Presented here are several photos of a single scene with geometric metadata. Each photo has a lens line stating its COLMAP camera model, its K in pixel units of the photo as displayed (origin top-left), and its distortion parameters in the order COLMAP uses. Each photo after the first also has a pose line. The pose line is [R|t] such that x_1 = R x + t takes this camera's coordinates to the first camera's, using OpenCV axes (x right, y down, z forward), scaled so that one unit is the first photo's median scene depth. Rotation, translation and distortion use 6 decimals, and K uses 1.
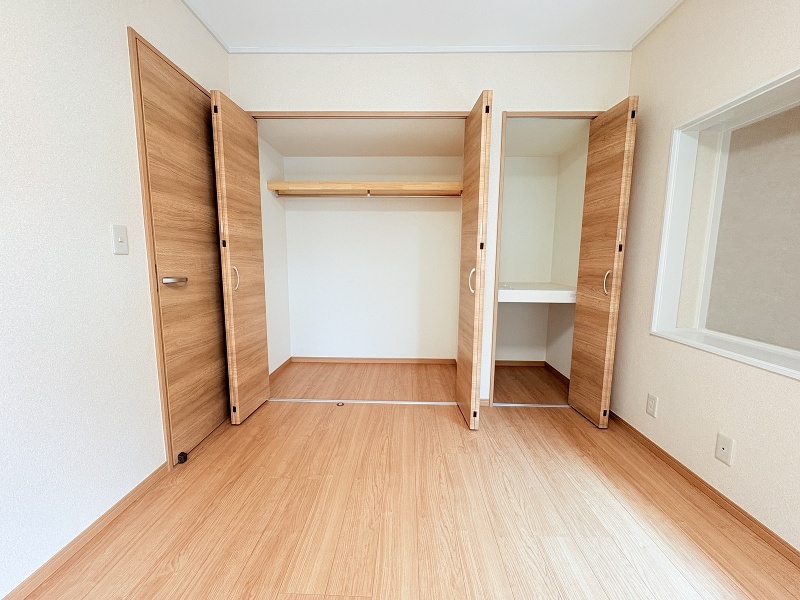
lens RADIAL K [[316.8, 0, 399.2], [0, 316.8, 299.1], [0, 0, 1]] dist [0.000873, -0.000259]
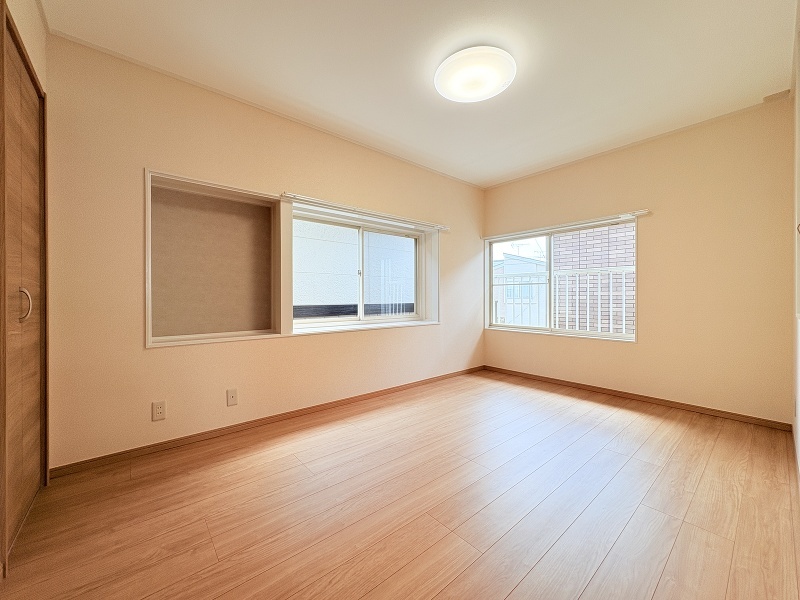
lens RADIAL K [[316.8, 0, 398.6], [0, 316.8, 297.4], [0, 0, 1]] dist [0.000873, -0.000259]
pose [[-0.666476, -0.007620, 0.745487, -0.596453], [0.094302, 0.991054, 0.094437, -0.085427], [-0.739538, 0.133241, -0.659796, 1.078557]]
